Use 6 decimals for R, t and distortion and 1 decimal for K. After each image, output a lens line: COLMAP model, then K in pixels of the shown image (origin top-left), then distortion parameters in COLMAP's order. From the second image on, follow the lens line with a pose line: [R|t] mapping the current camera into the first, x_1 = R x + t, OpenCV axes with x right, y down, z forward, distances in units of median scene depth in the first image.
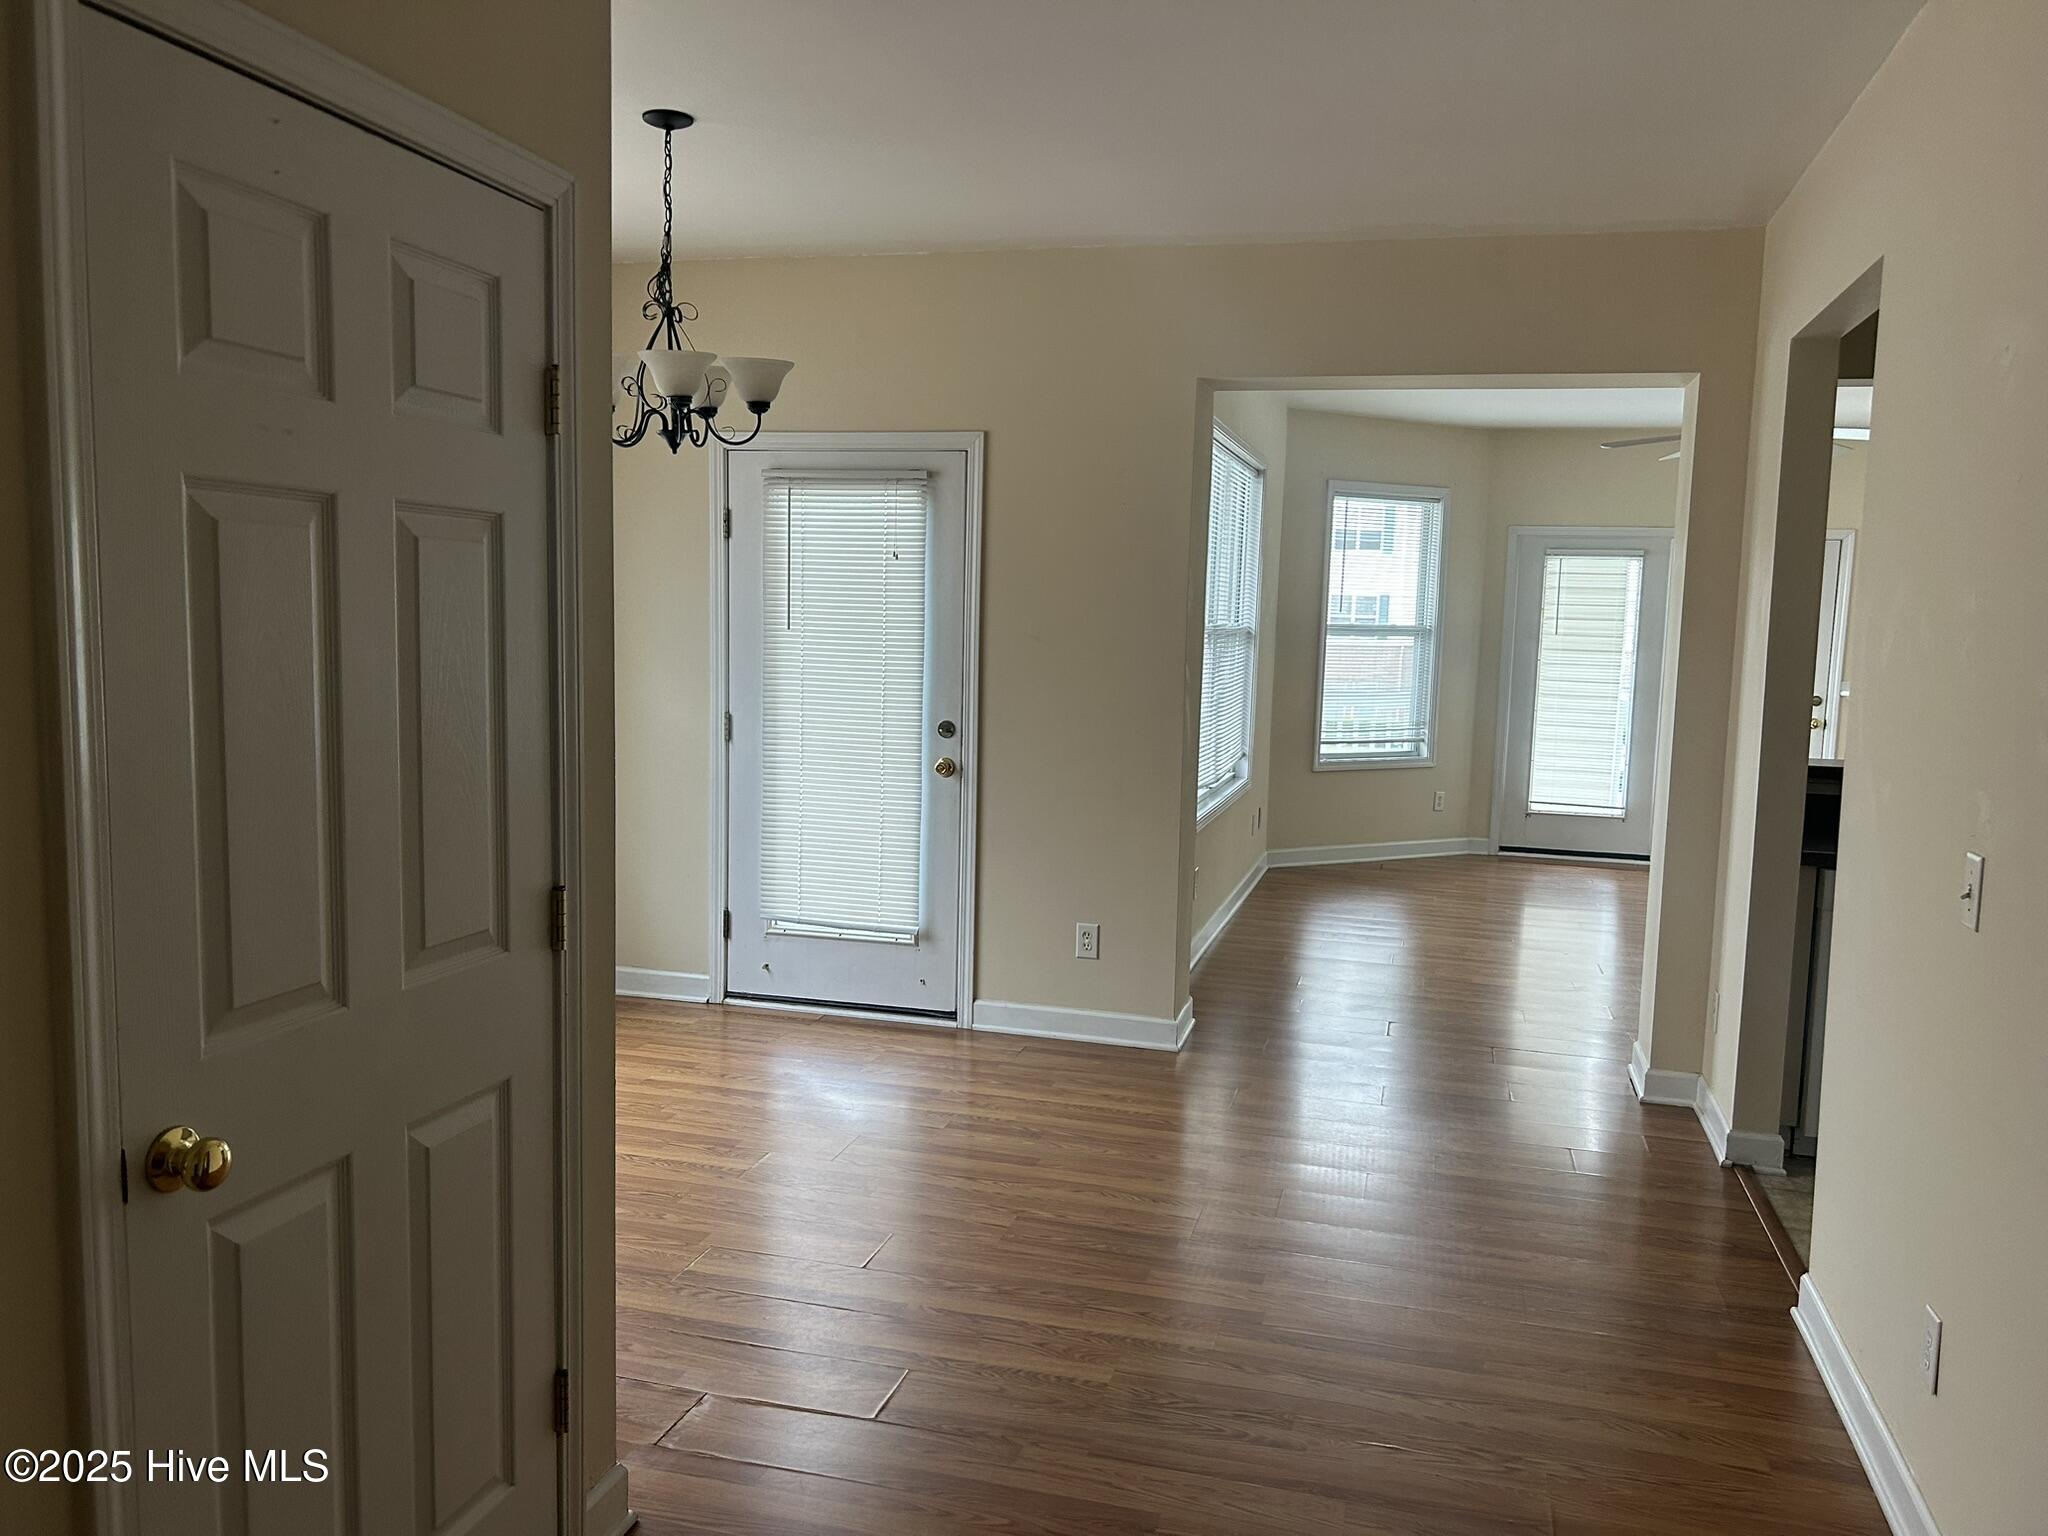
lens RADIAL K [[1522.8, 0, 1031.8], [0, 1522.8, 778.0], [0, 0, 1]] dist [0.019915, -0.029930]
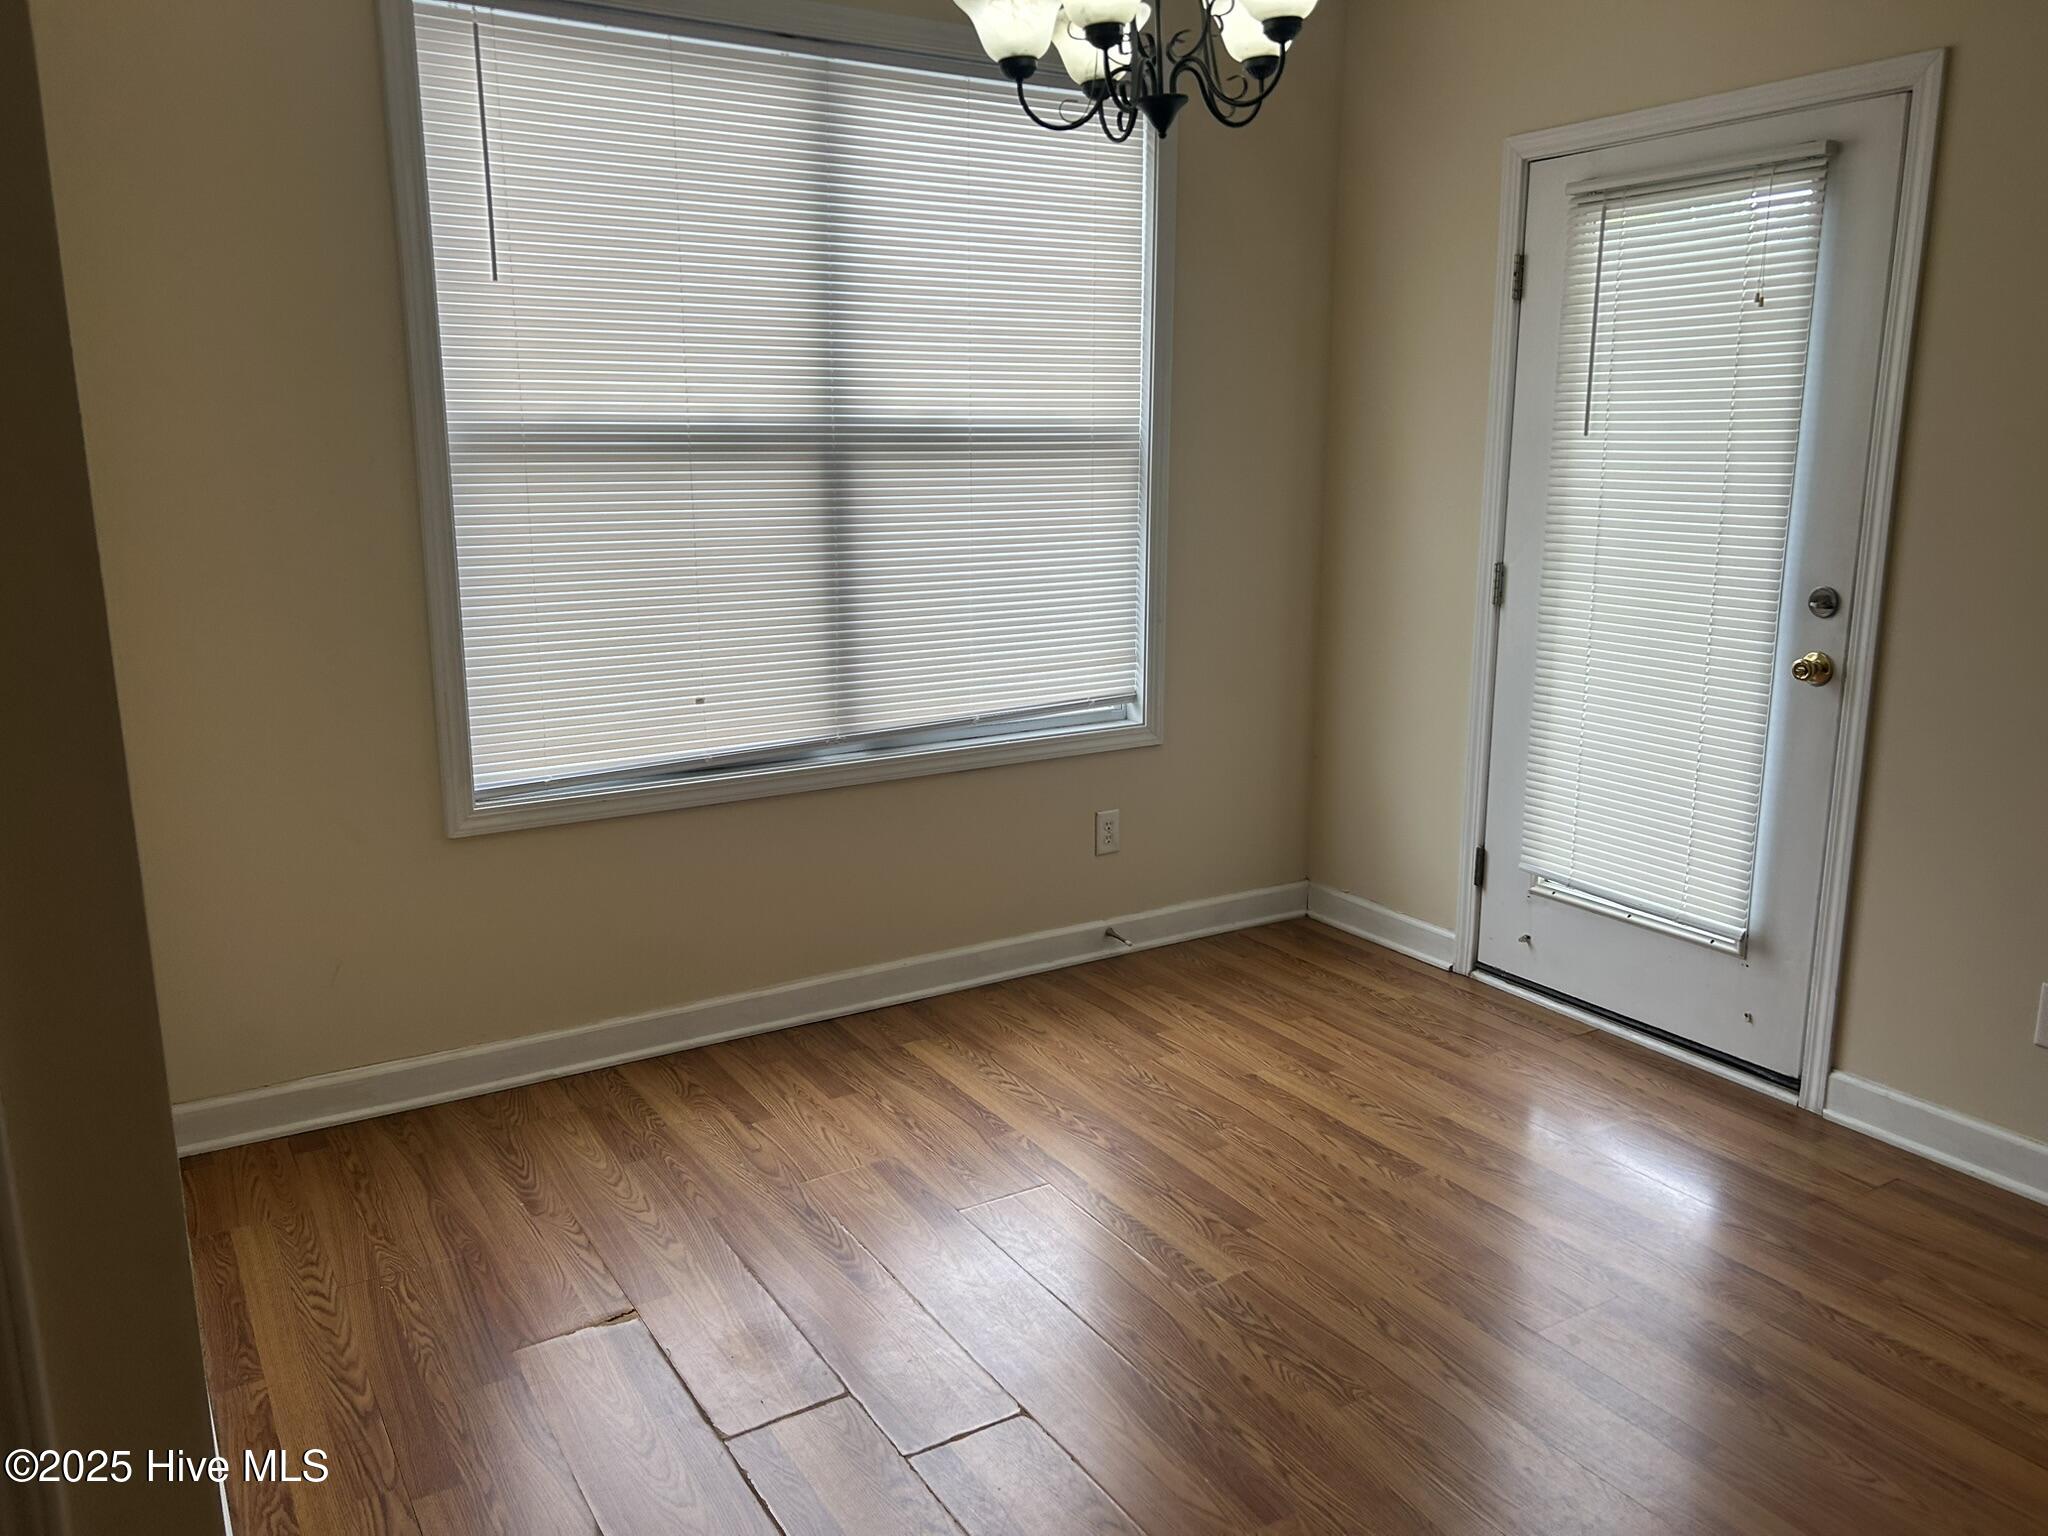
lens RADIAL K [[1522.8, 0, 1009.3], [0, 1522.8, 760.5], [0, 0, 1]] dist [0.019915, -0.029930]
pose [[0.713827, 0.118480, -0.690227, 0.128272], [-0.055451, 0.992053, 0.112943, -0.021076], [0.698124, -0.042347, 0.714724, 0.364750]]
